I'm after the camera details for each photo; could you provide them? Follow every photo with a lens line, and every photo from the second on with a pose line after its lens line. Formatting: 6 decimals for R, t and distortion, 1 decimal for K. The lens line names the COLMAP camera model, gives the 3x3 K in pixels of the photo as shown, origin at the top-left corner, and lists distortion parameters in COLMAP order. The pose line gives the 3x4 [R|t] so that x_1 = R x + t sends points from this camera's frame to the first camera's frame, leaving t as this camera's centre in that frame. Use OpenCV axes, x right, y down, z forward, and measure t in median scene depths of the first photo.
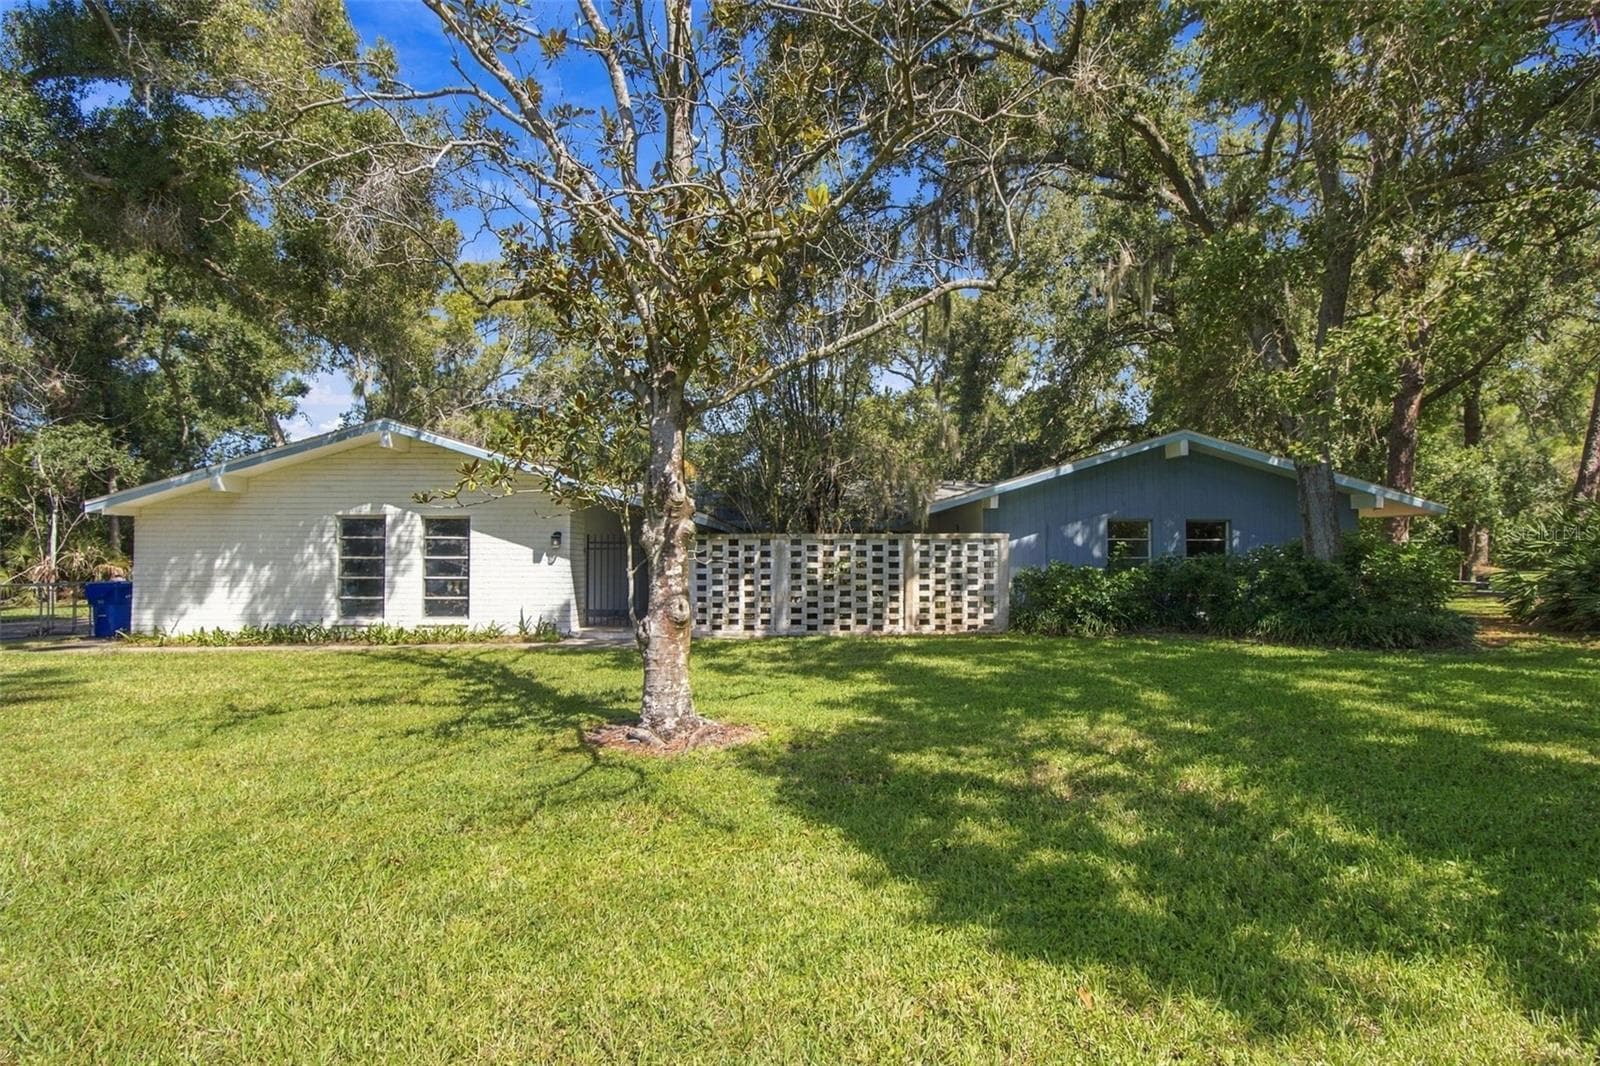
lens RADIAL K [[783.9, 0, 805.1], [0, 783.9, 529.6], [0, 0, 1]] dist [0.012164, 0.000898]
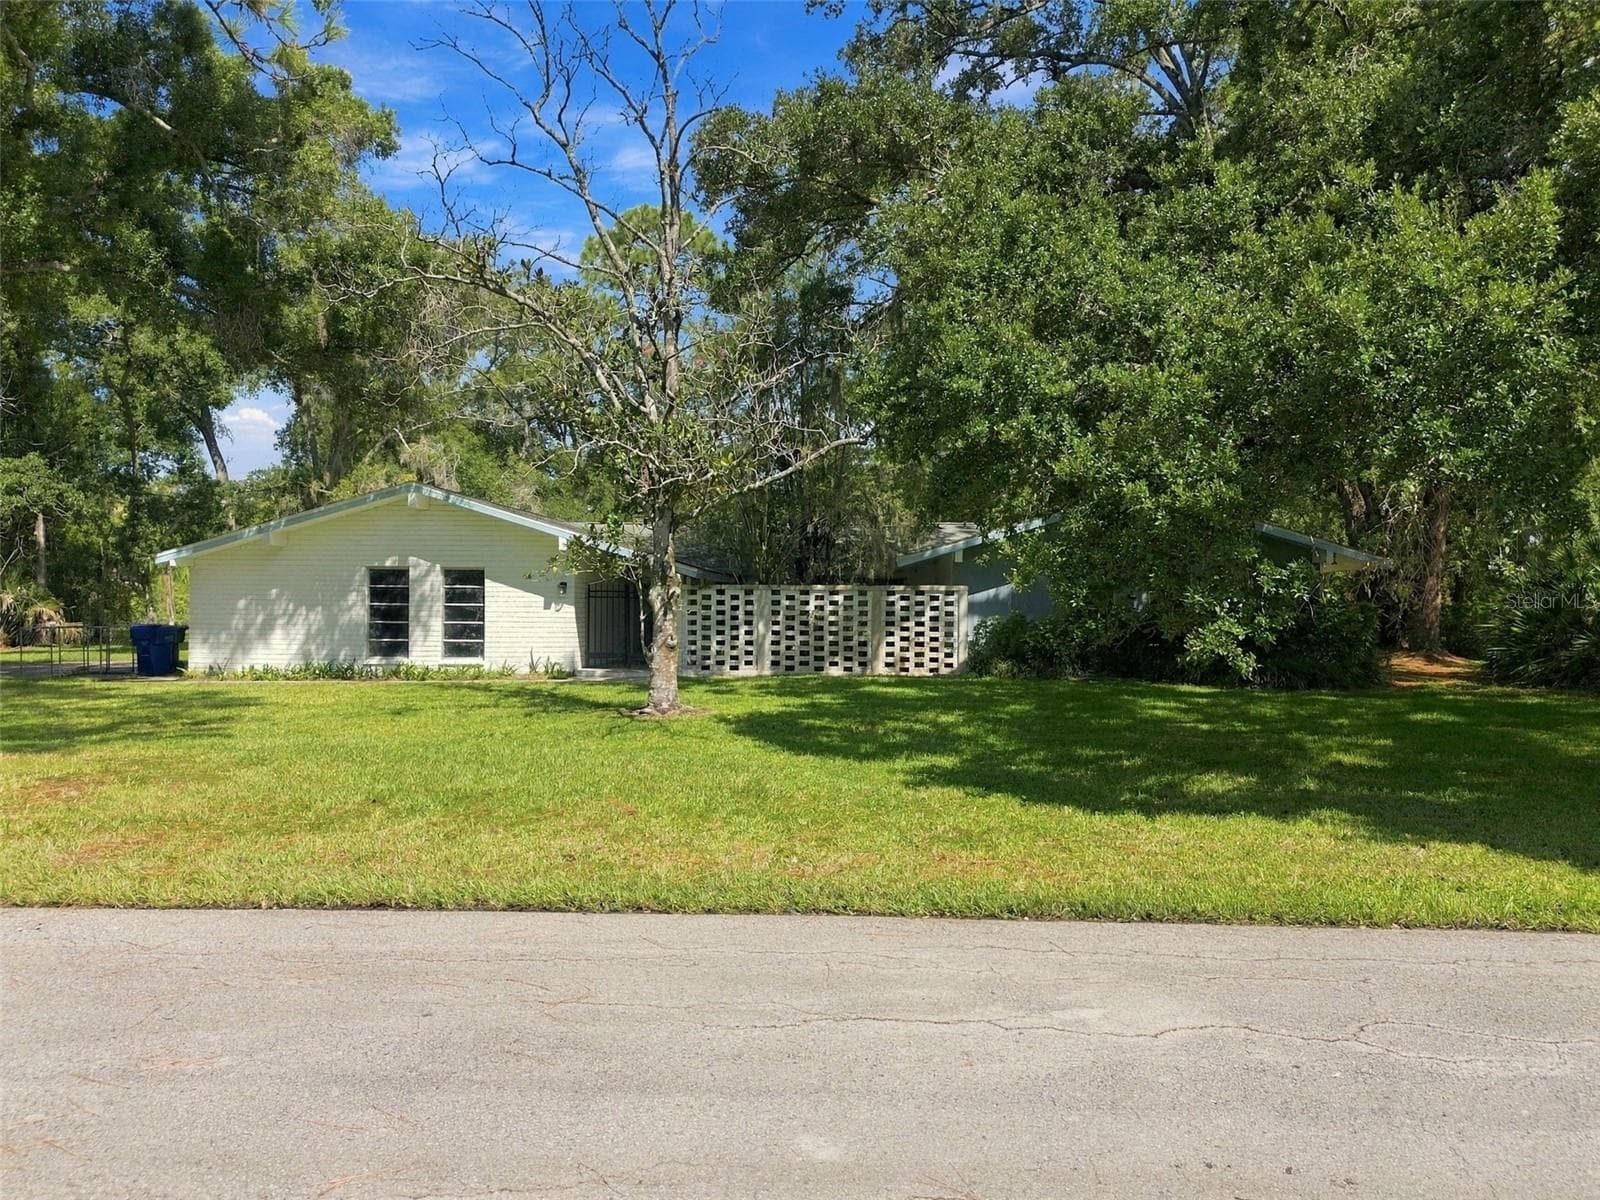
lens RADIAL K [[1117.0, 0, 800.0], [0, 1117.0, 600.0], [0, 0, 1]] dist [0.094066, -0.104735]
pose [[0.998922, 0.005498, -0.046085, 0.096444], [-0.003882, 0.999377, 0.035086, -0.029023], [0.046249, -0.034869, 0.998321, -0.582369]]
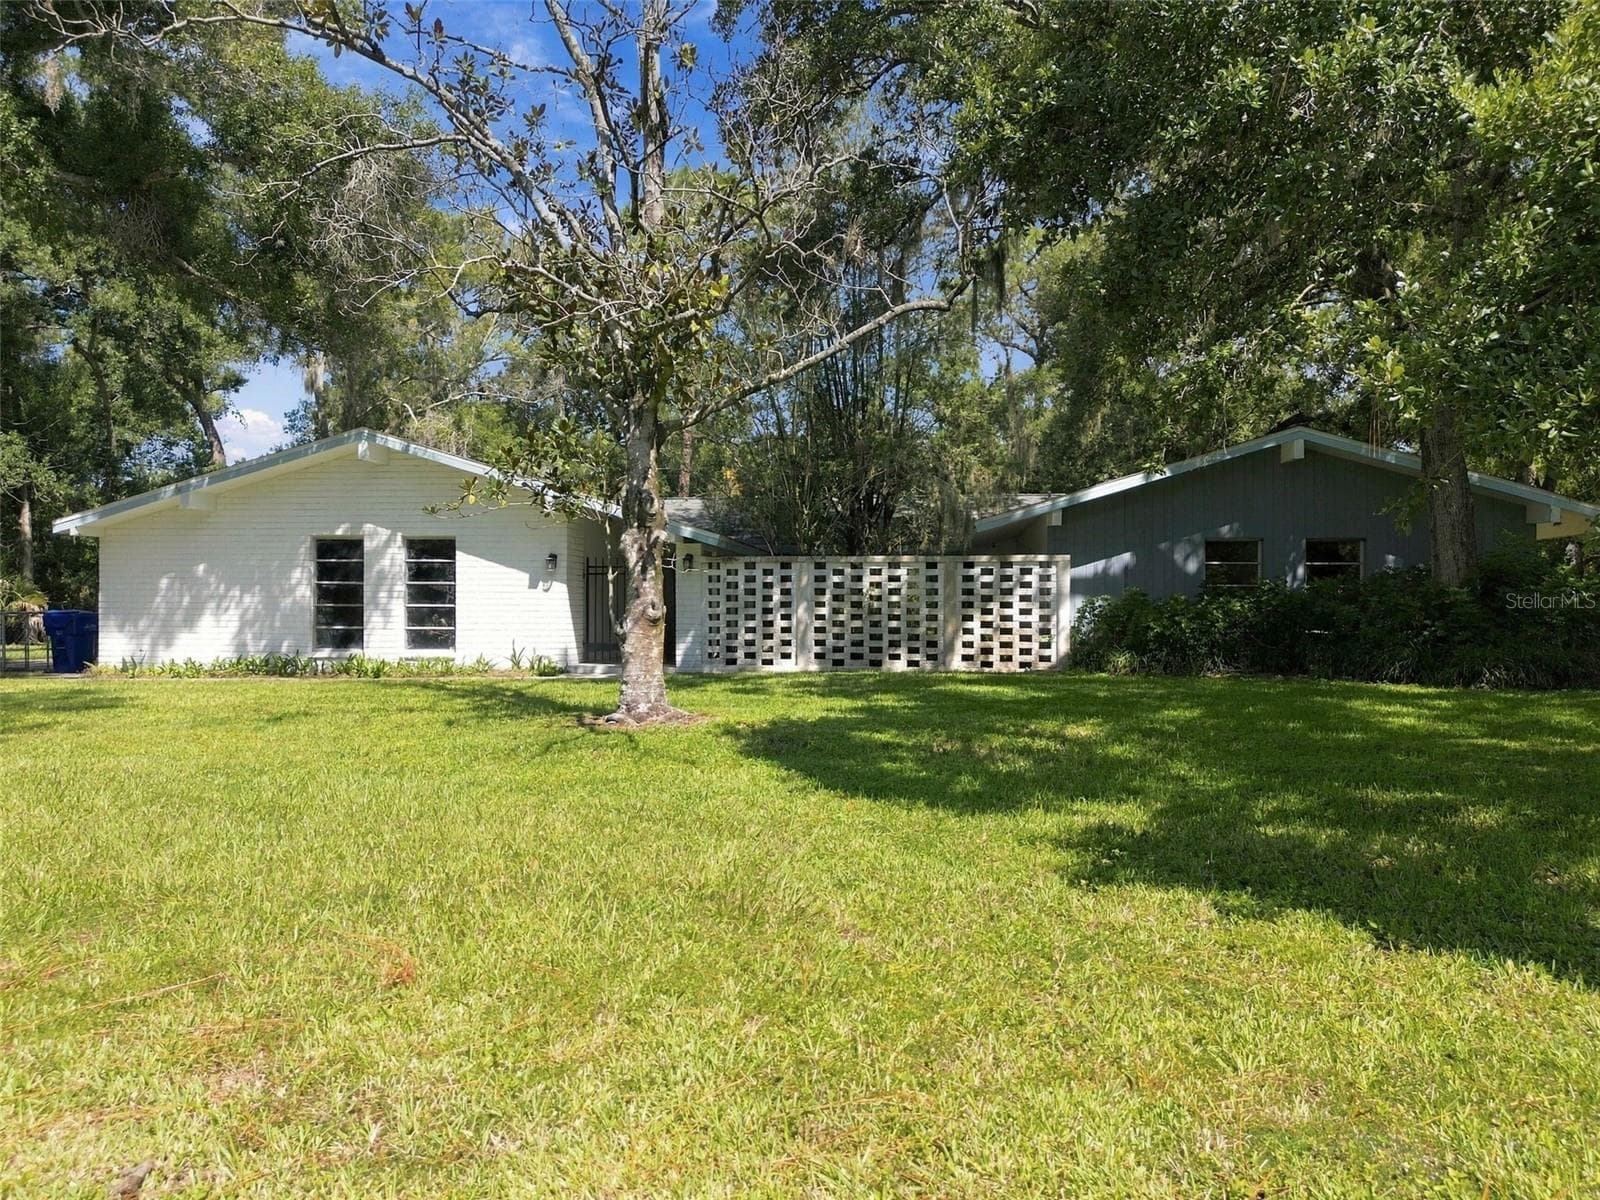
lens RADIAL K [[1117.0, 0, 800.0], [0, 1117.0, 600.0], [0, 0, 1]] dist [0.094066, -0.104735]
pose [[0.995482, 0.002094, -0.094932, 0.084548], [0.000779, 0.999543, 0.030215, 0.016728], [0.094952, -0.030152, 0.995025, -0.238622]]
